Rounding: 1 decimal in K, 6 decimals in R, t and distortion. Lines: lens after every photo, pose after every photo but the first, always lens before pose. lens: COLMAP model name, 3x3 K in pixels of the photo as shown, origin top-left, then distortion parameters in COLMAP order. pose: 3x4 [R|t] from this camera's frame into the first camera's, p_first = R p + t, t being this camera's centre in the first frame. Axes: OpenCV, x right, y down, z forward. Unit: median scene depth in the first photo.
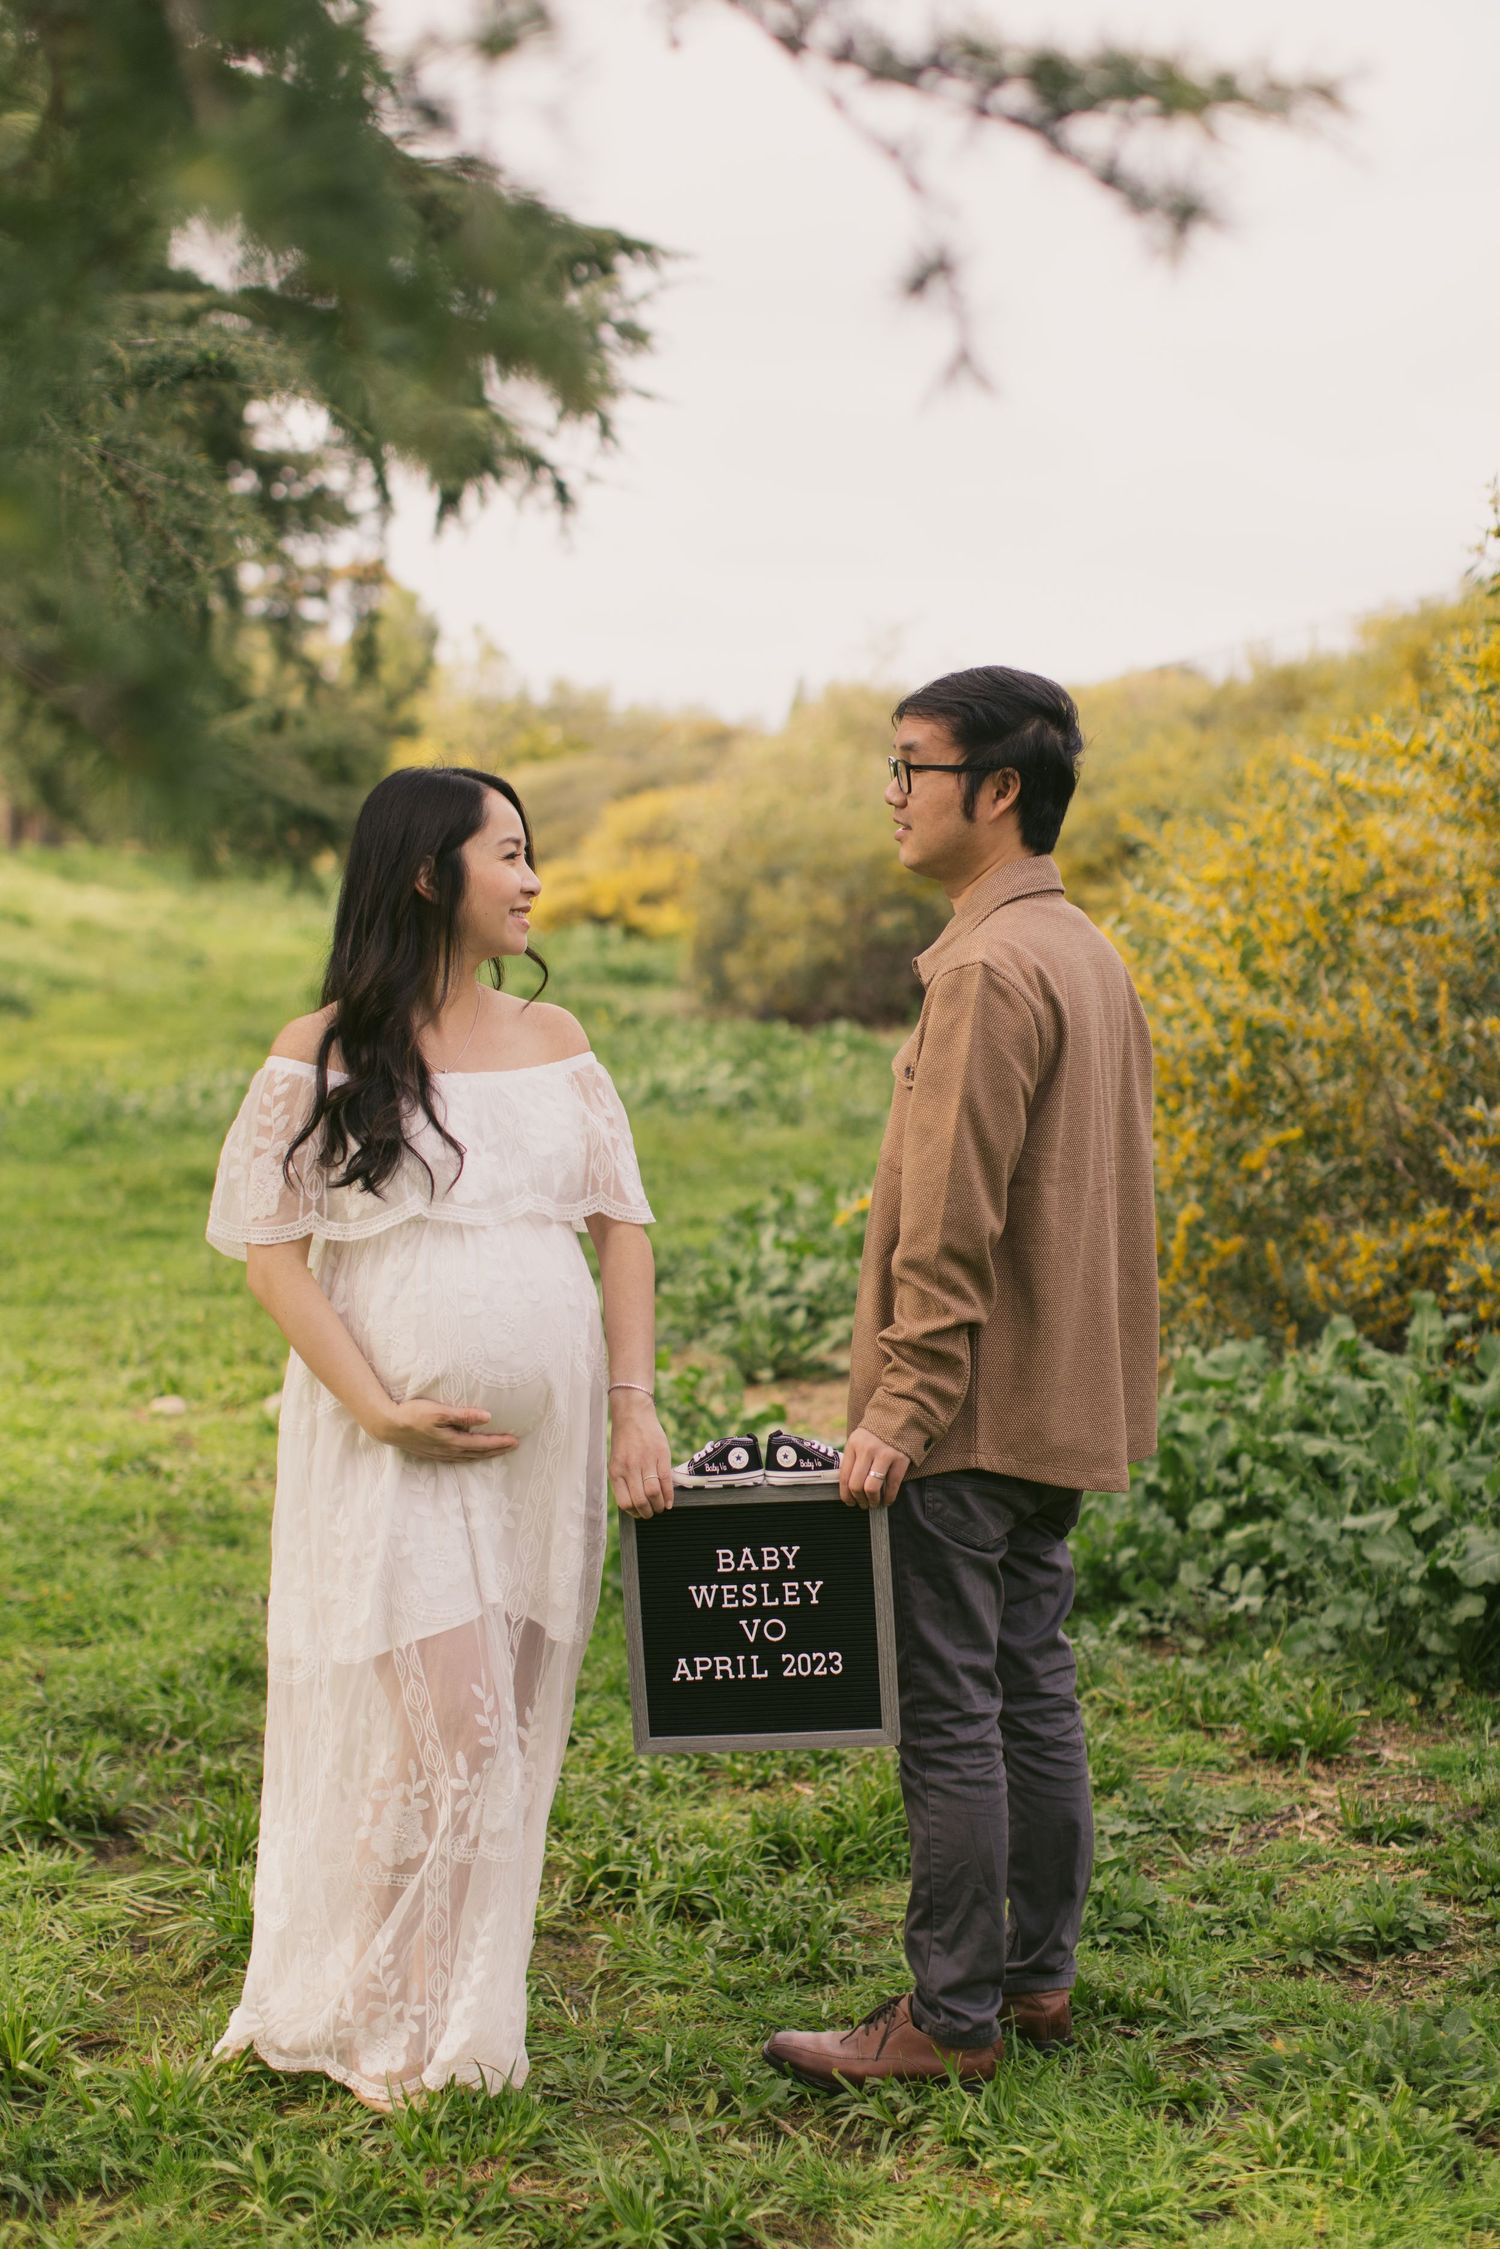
lens RADIAL K [[3214.4, 0, 750.0], [0, 3214.4, 1124.5], [0, 0, 1]] dist [0.036896, 0.018597]
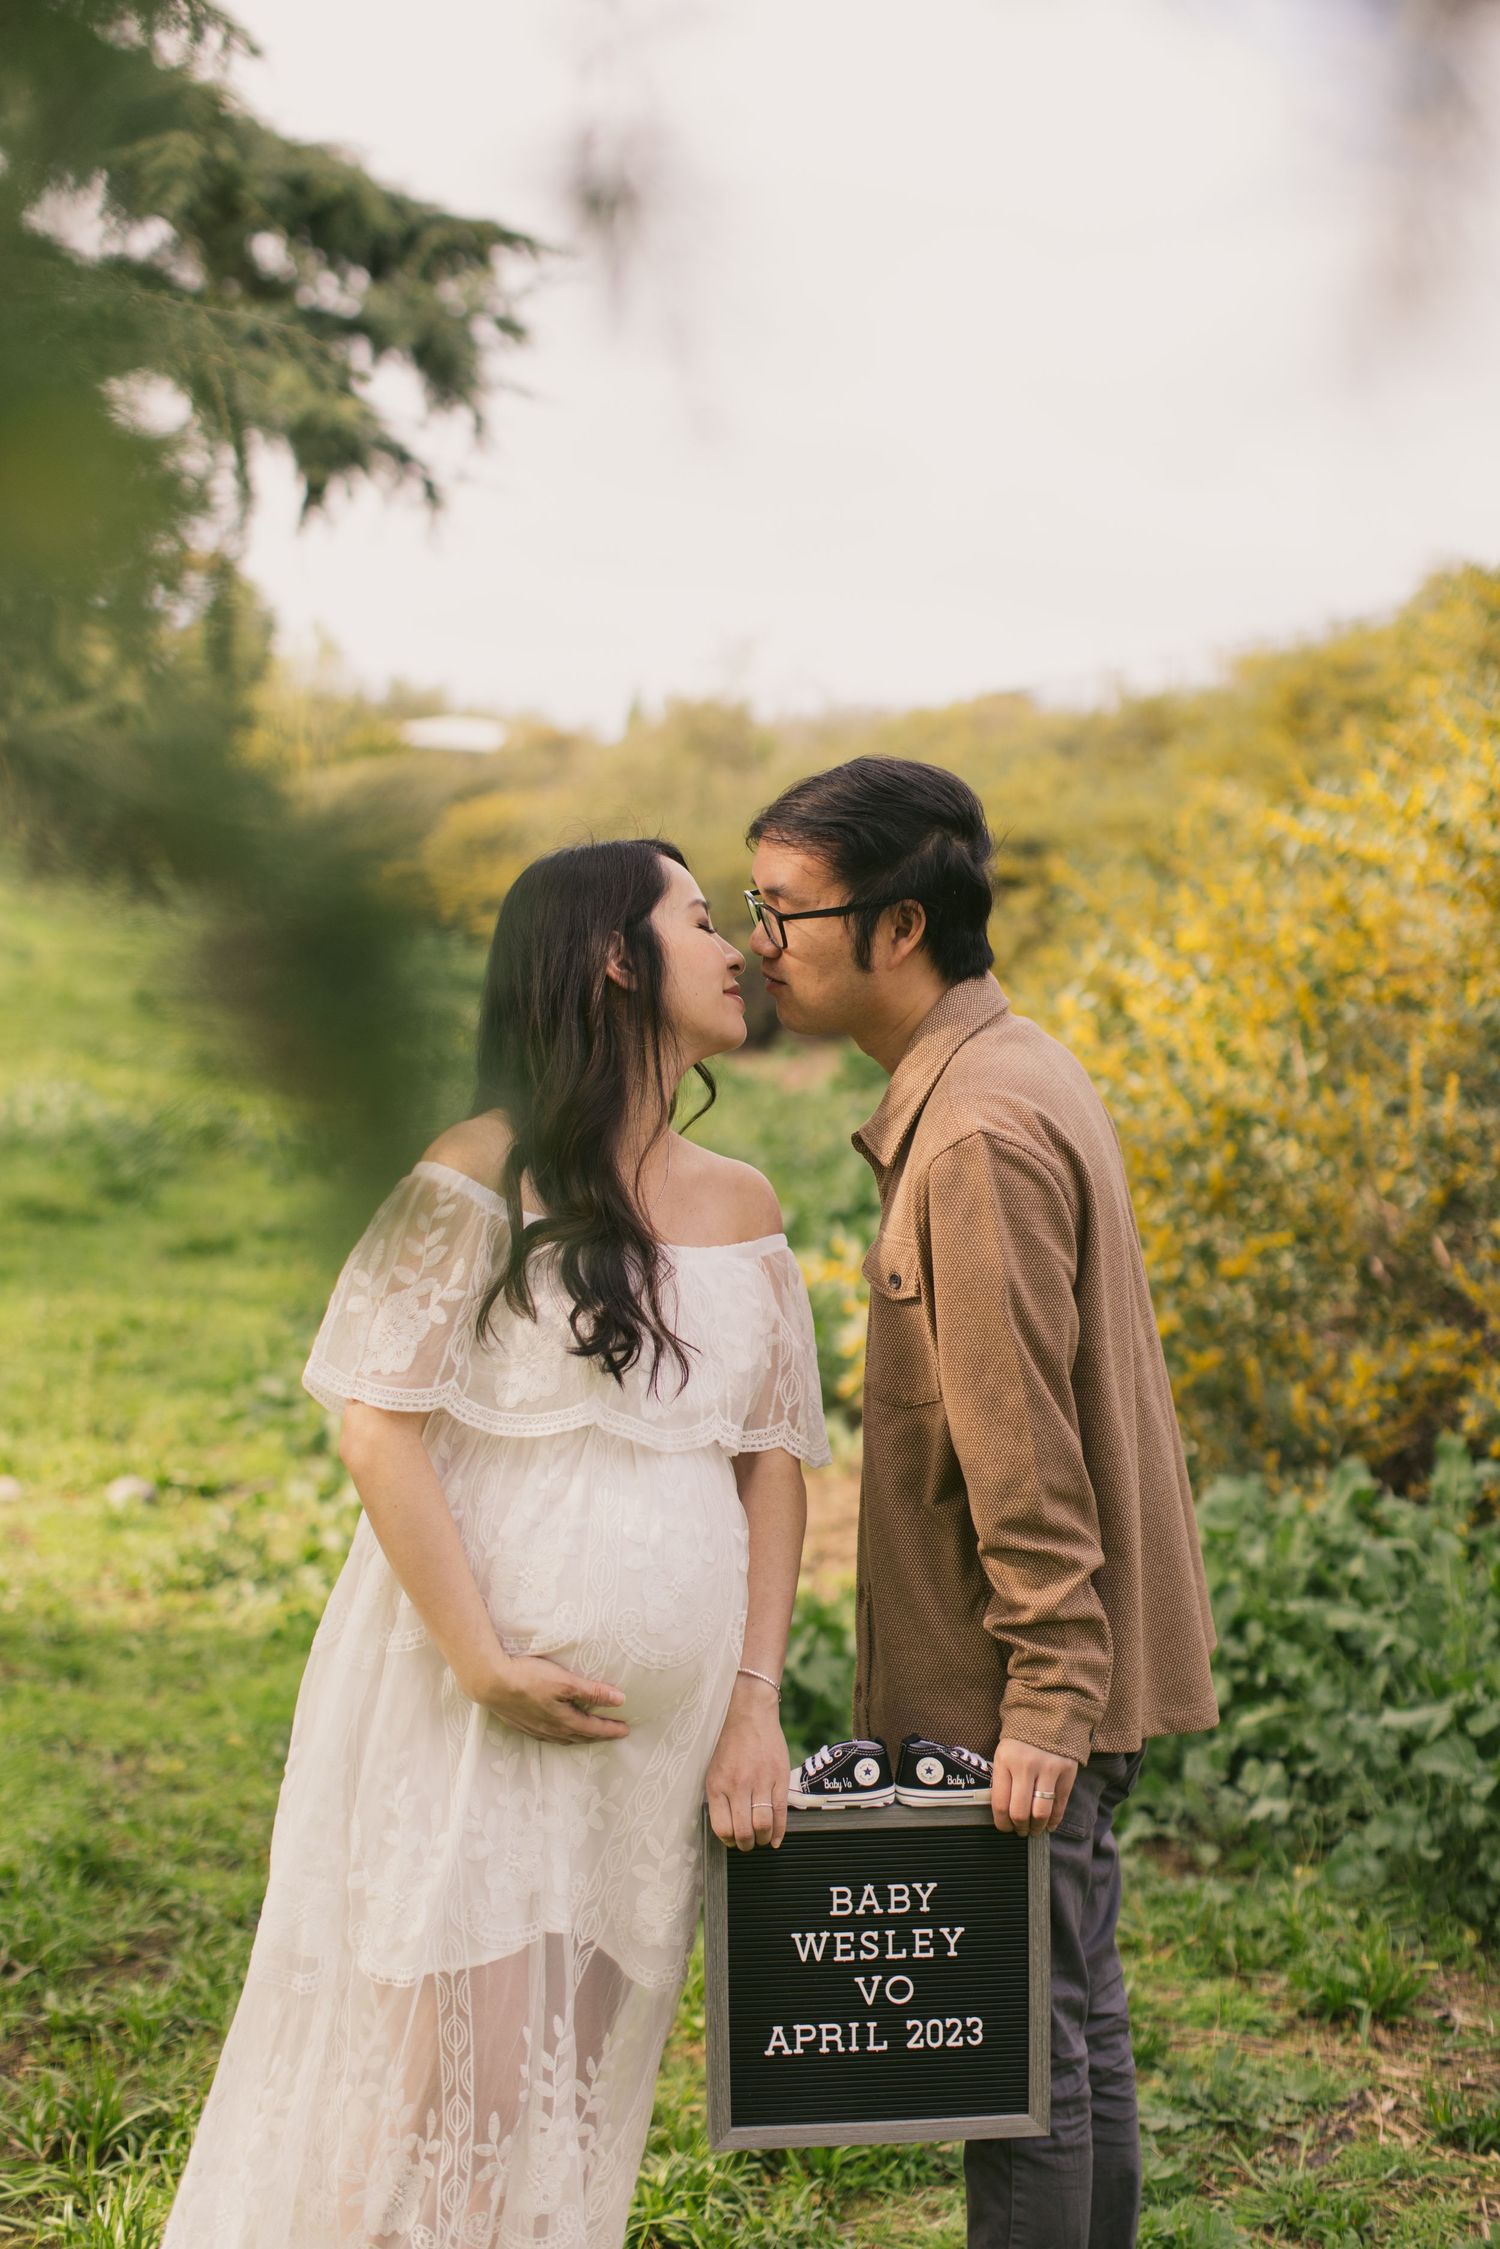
lens RADIAL K [[3214.4, 0, 750.0], [0, 3214.4, 1124.5], [0, 0, 1]] dist [0.036896, 0.018597]
pose [[0.997923, 0.034187, 0.054594, -0.037577], [-0.034034, 0.999414, -0.003736, -0.026096], [-0.054690, 0.001870, 0.998502, 0.141052]]
